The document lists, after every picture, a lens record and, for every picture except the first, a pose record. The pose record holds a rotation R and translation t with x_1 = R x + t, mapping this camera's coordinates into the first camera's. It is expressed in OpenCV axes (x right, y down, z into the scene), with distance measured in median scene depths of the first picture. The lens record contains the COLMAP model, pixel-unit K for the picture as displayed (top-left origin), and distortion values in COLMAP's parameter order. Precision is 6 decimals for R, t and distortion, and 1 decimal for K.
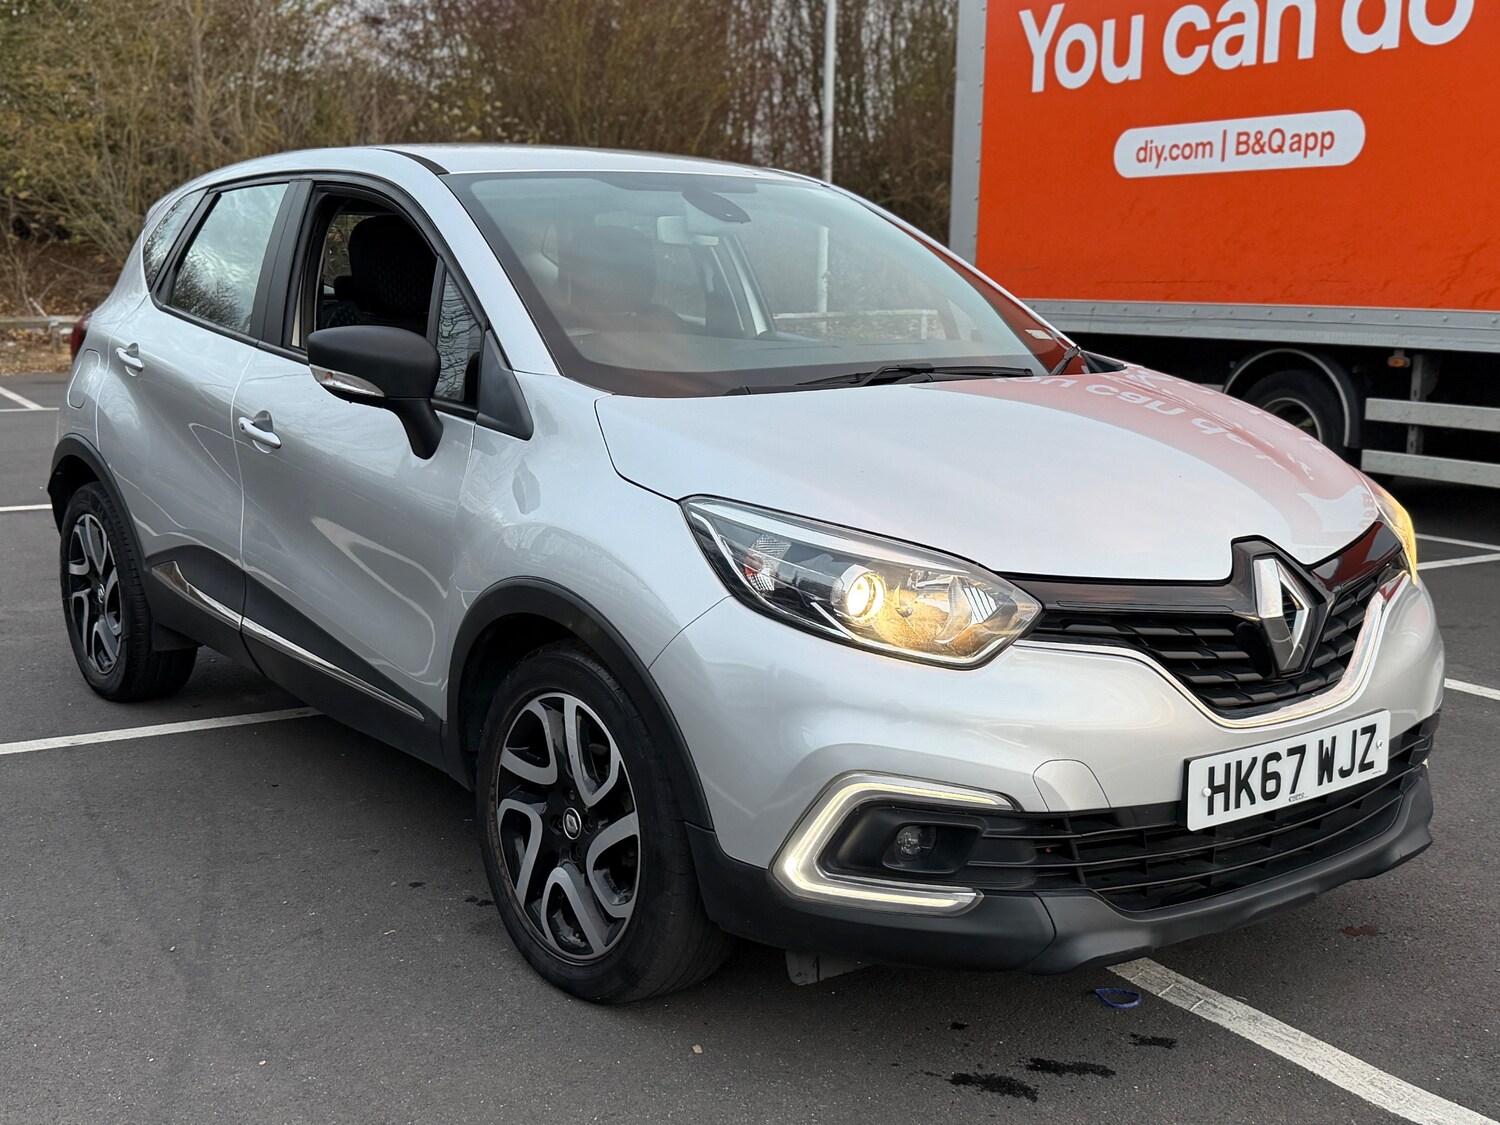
lens RADIAL K [[1686.4, 0, 685.1], [0, 1686.4, 603.1], [0, 0, 1]] dist [0.227205, -0.503098]
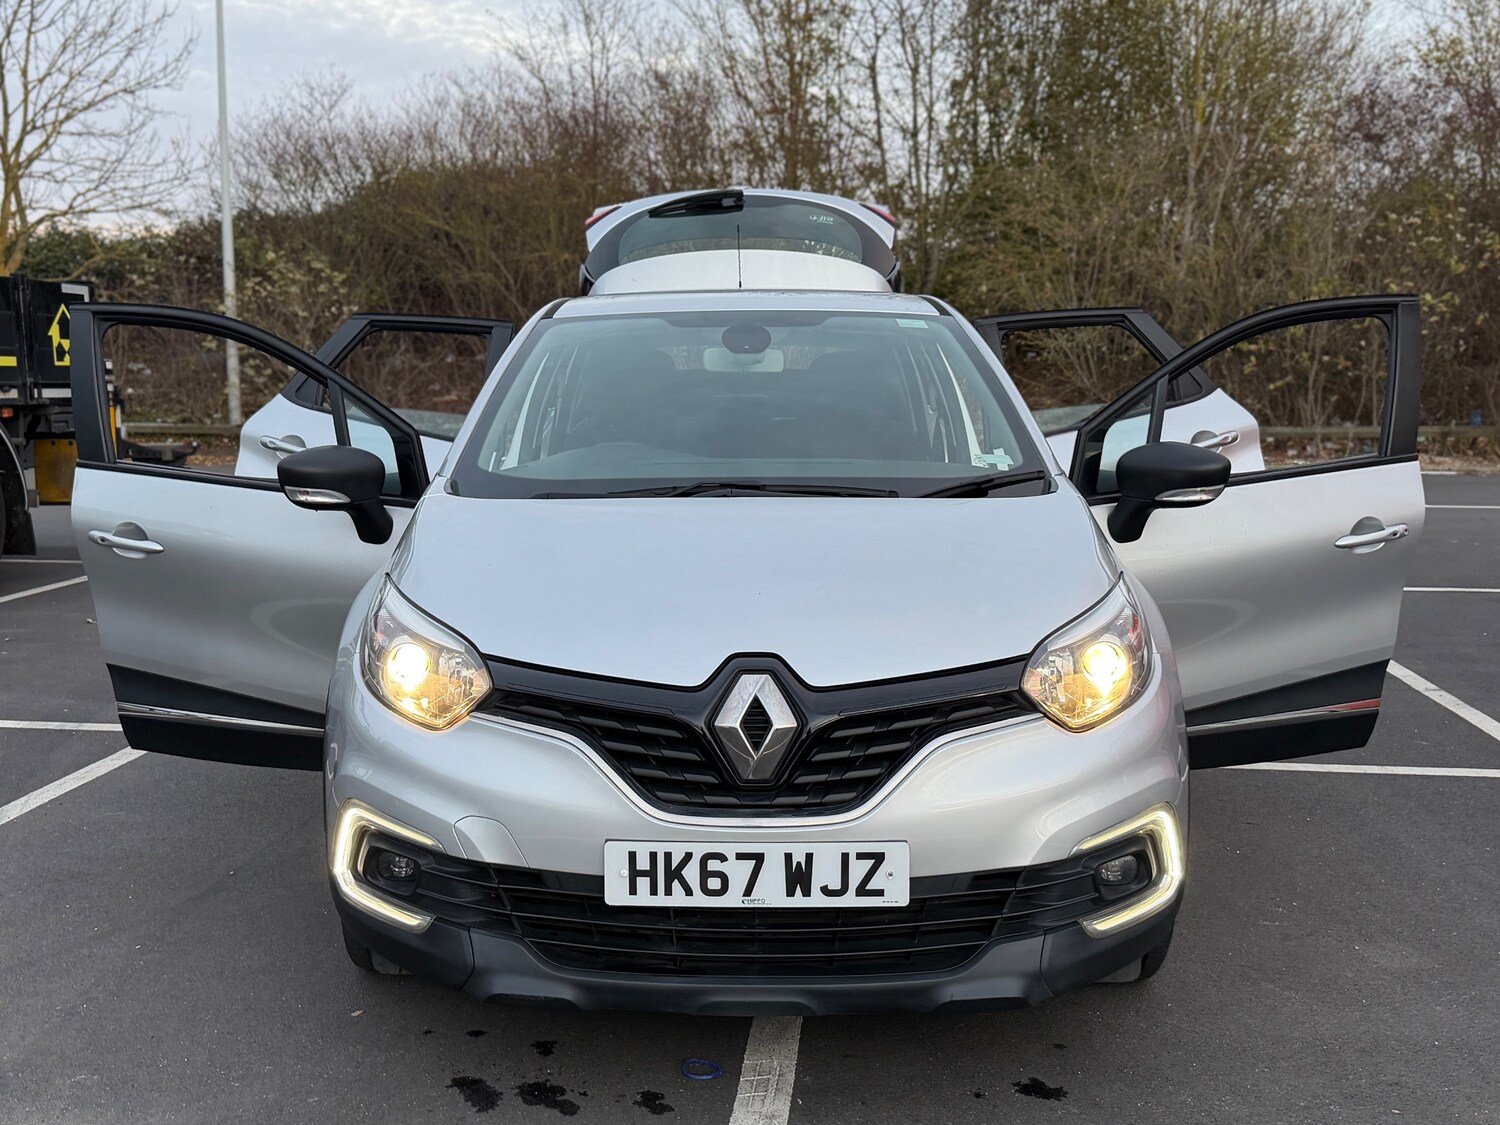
lens RADIAL K [[1568.3, 0, 656.5], [0, 1568.3, 639.8], [0, 0, 1]] dist [0.163846, -0.263188]
pose [[0.794785, 0.099300, -0.598712, 0.840351], [-0.117422, 0.993043, 0.008824, -0.046463], [0.595423, 0.063289, 0.800916, 0.175347]]
